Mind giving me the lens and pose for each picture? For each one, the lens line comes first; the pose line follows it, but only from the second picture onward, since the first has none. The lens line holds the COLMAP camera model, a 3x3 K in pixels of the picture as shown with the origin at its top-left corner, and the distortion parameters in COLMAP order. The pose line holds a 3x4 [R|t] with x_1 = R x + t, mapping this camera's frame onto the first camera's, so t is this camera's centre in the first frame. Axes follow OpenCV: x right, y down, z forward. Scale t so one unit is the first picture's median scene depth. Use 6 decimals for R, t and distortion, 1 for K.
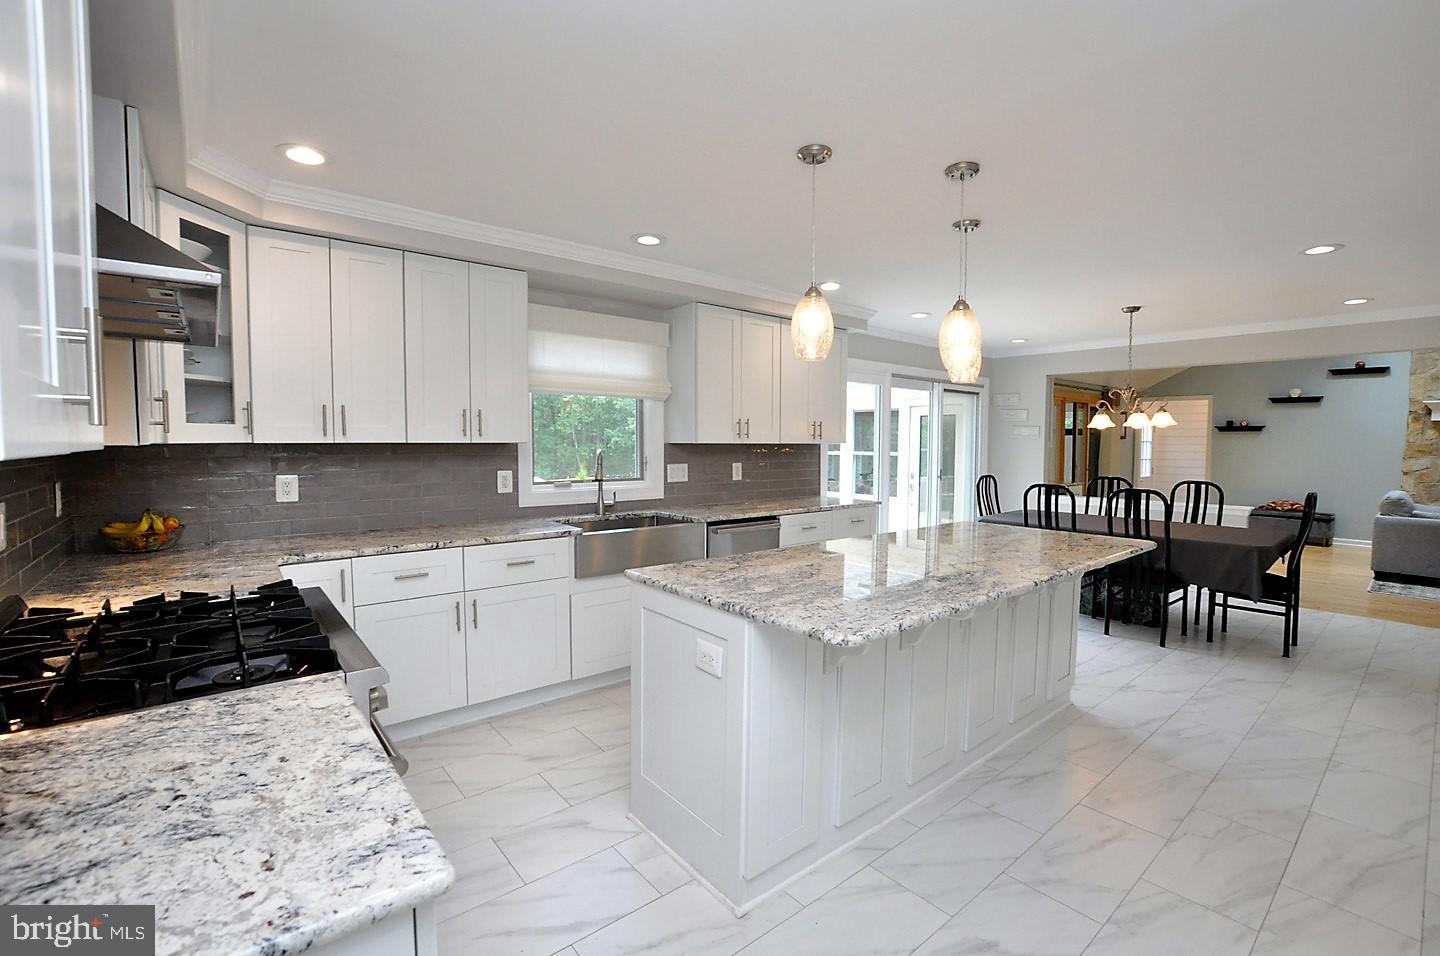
lens RADIAL K [[624.0, 0, 720.0], [0, 624.0, 478.0], [0, 0, 1]] dist [-0.020369, 0.000678]
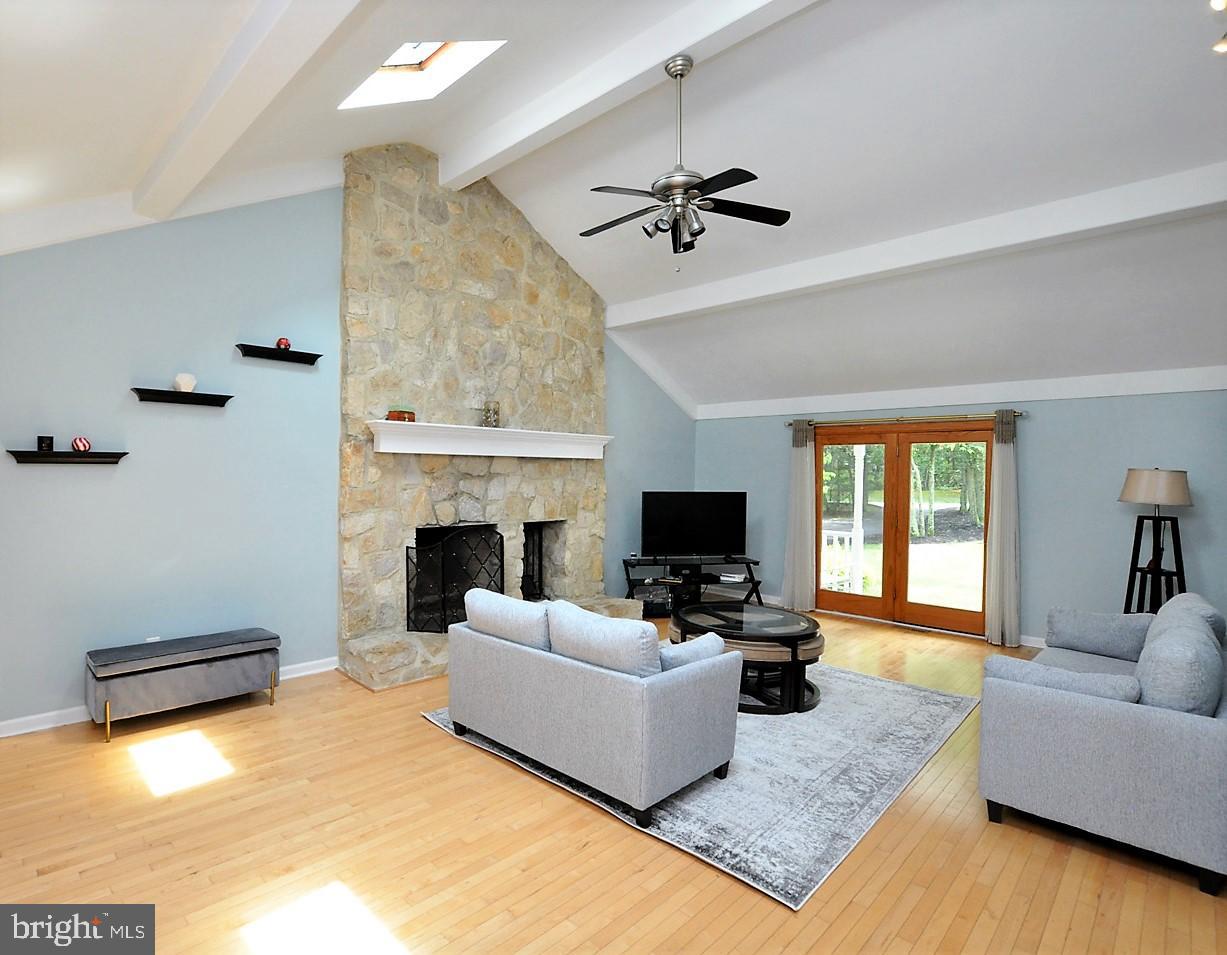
lens RADIAL K [[633.3, 0, 525.4], [0, 633.3, 483.8], [0, 0, 1]] dist [-0.002334, -0.000012]
pose [[-0.064467, -0.030736, 0.997446, 0.456048], [0.047319, 0.998307, 0.033821, -0.068221], [-0.996797, 0.049378, -0.062904, 0.791048]]
